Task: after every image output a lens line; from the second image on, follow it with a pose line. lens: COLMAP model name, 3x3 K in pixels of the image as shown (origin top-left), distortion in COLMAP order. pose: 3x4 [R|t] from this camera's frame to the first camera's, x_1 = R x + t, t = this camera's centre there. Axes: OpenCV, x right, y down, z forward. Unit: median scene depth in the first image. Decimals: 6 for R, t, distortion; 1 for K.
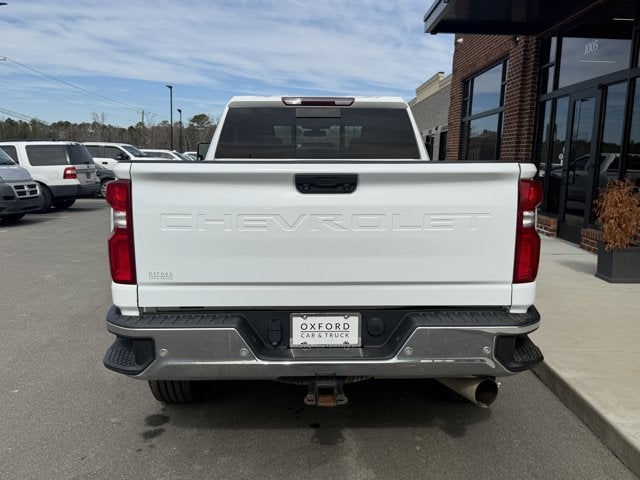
lens RADIAL K [[579.4, 0, 321.7], [0, 579.4, 235.0], [0, 0, 1]] dist [0.043057, 0.000000]
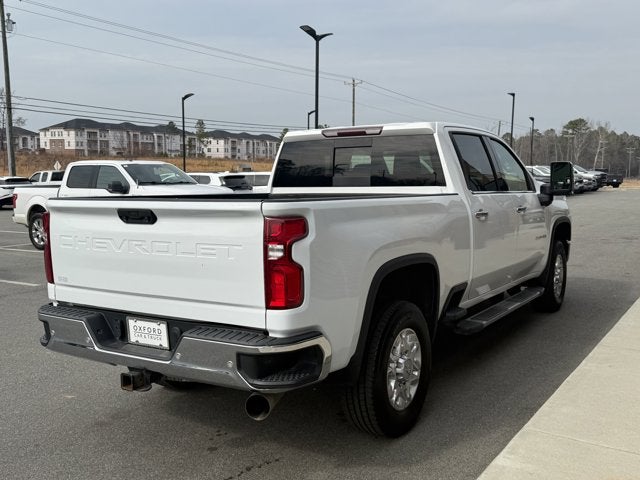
lens RADIAL K [[649.1, 0, 319.3], [0, 649.1, 239.8], [0, 0, 1]] dist [0.051985, 0.000000]
pose [[0.830995, 0.040119, -0.554831, 0.836260], [-0.055041, 0.998432, -0.010241, -0.032214], [0.553550, 0.039049, 0.831900, 0.016610]]
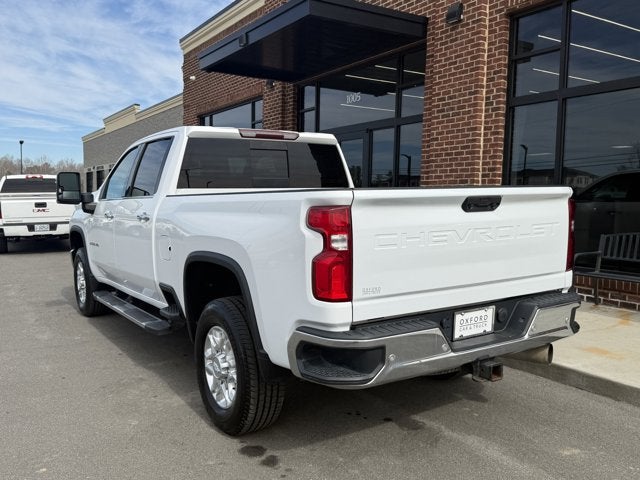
lens RADIAL K [[579.4, 0, 316.8], [0, 579.4, 236.8], [0, 0, 1]] dist [0.043057, 0.000000]
pose [[0.847273, -0.053510, 0.528455, -0.709375], [0.081041, 0.996287, -0.029052, -0.006699], [-0.524939, 0.067441, 0.848464, 0.082871]]
